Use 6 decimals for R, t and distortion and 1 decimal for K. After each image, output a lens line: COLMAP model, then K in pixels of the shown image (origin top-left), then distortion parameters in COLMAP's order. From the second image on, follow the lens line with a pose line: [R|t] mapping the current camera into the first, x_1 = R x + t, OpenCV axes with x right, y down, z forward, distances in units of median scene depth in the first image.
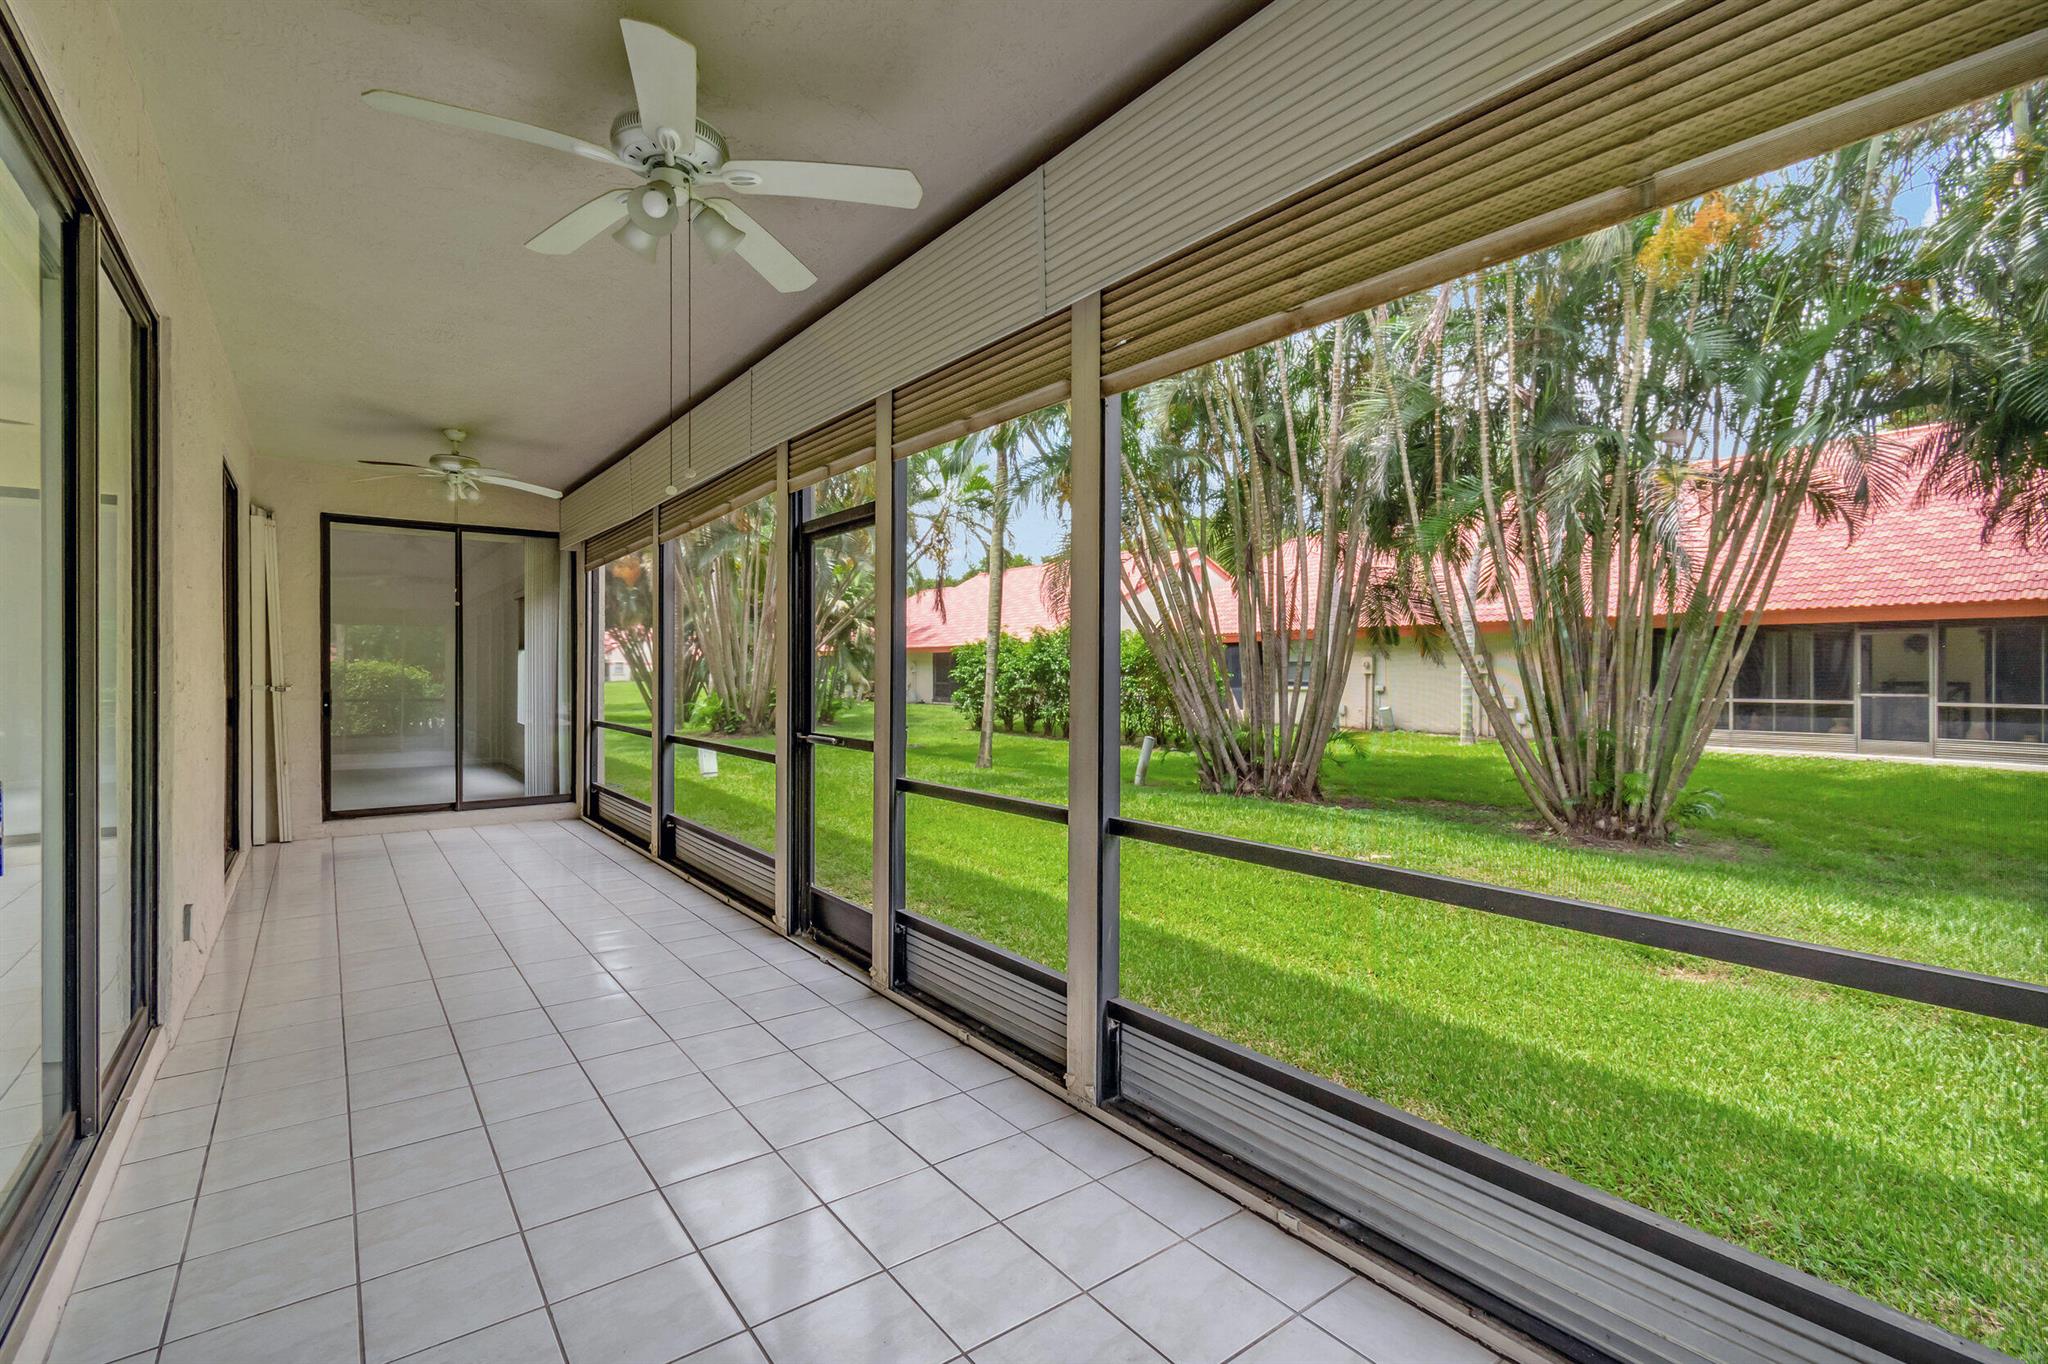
lens RADIAL K [[911.5, 0, 1018.5], [0, 911.5, 672.3], [0, 0, 1]] dist [0.001702, -0.000506]
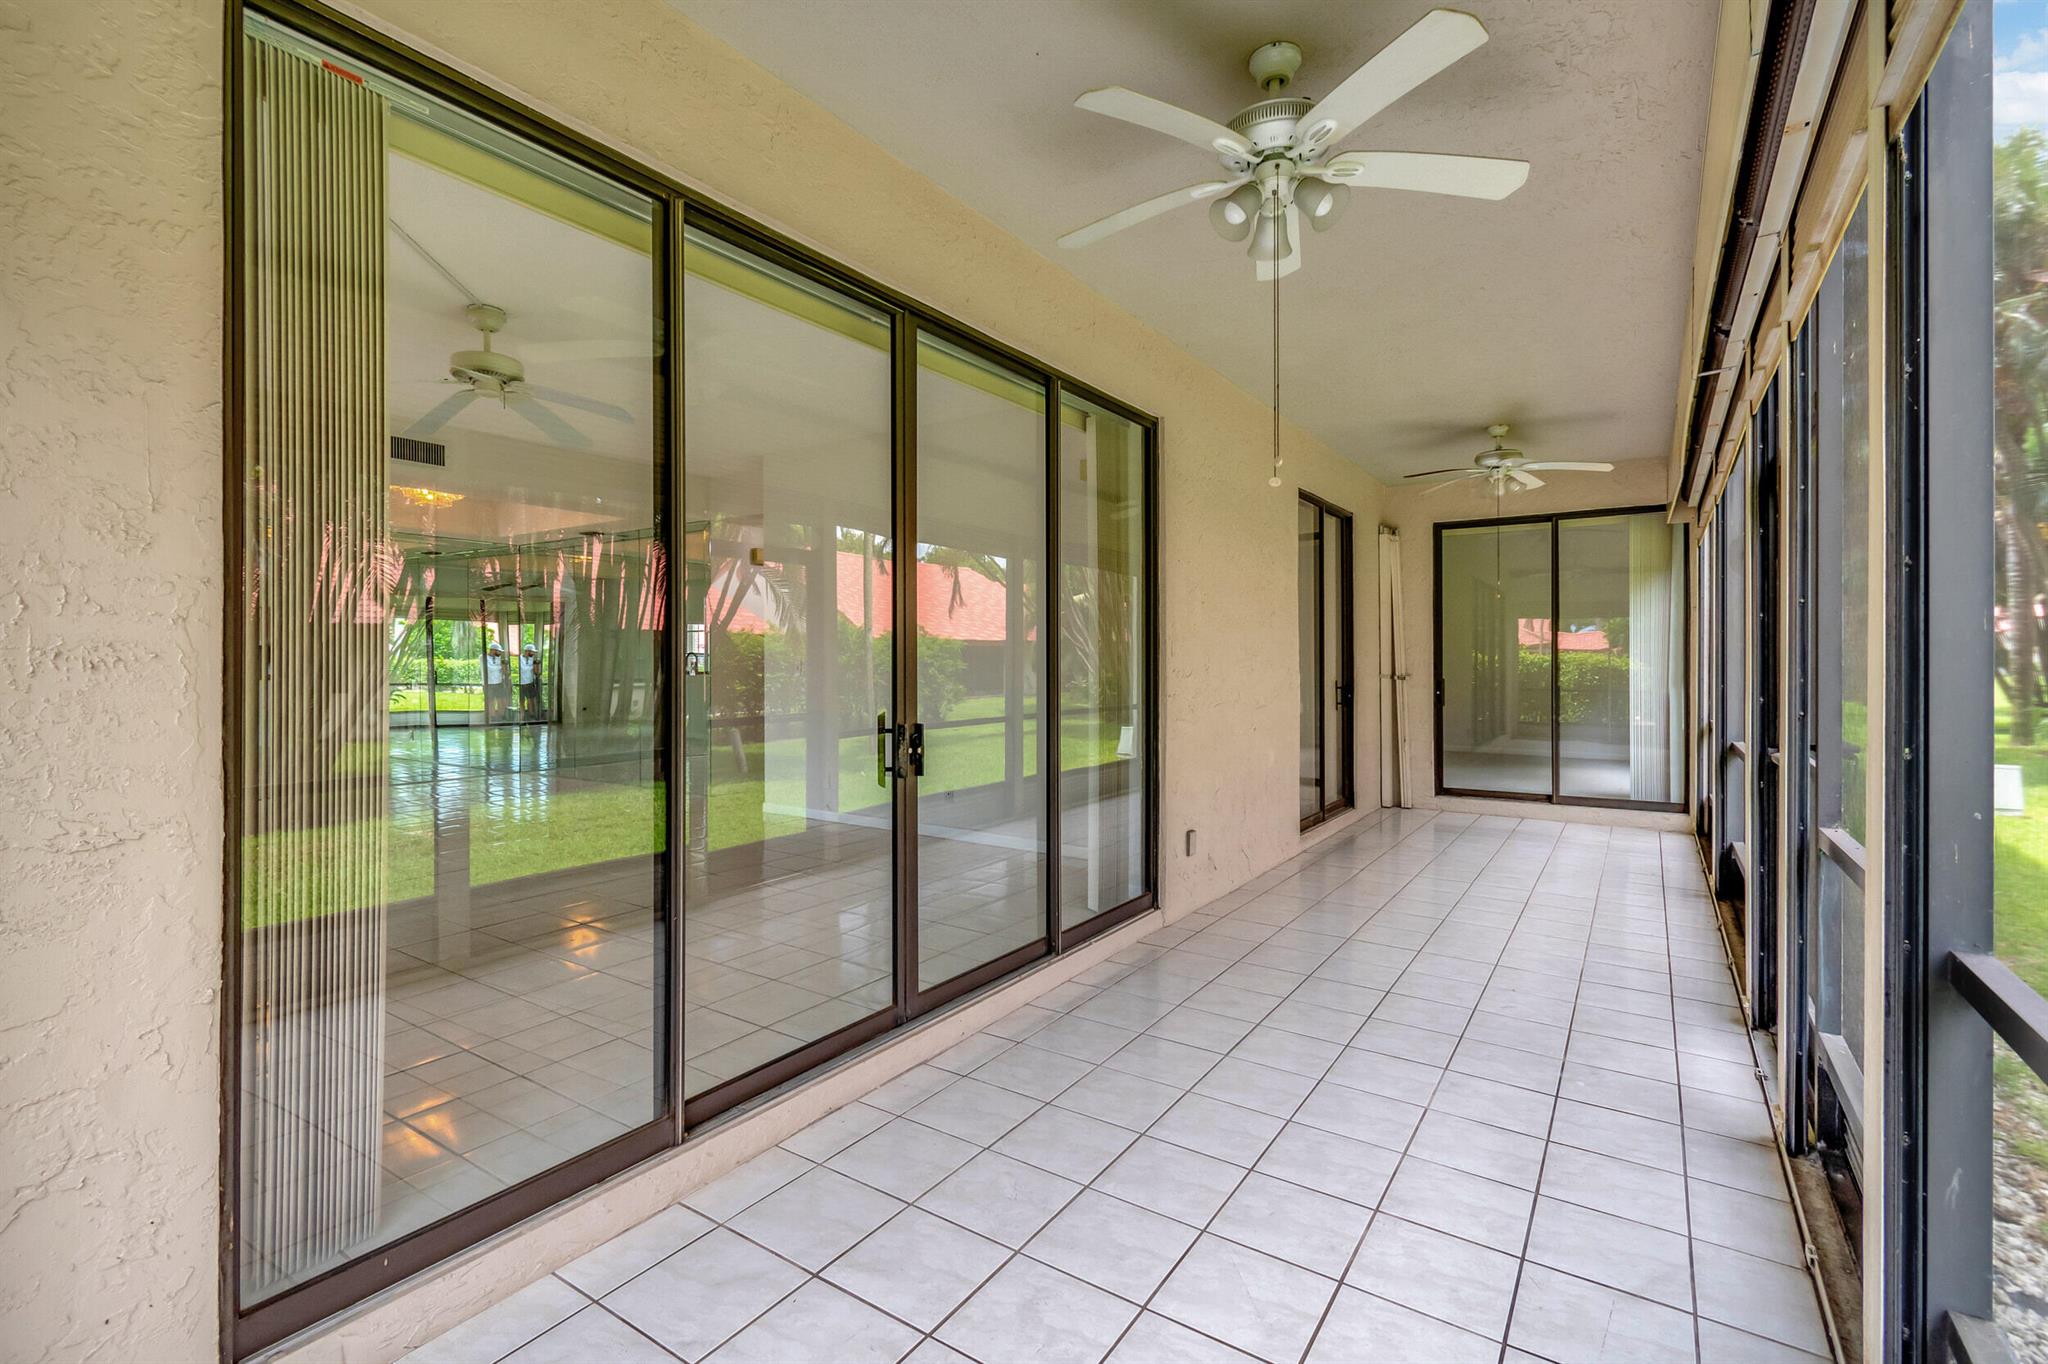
lens RADIAL K [[933.8, 0, 1022.3], [0, 933.8, 655.8], [0, 0, 1]] dist [0.000788, -0.000094]
pose [[0.324550, -0.009202, -0.945824, 0.195602], [0.000817, 0.999955, -0.009448, 0.001006], [0.945868, 0.002293, 0.324543, 0.159965]]
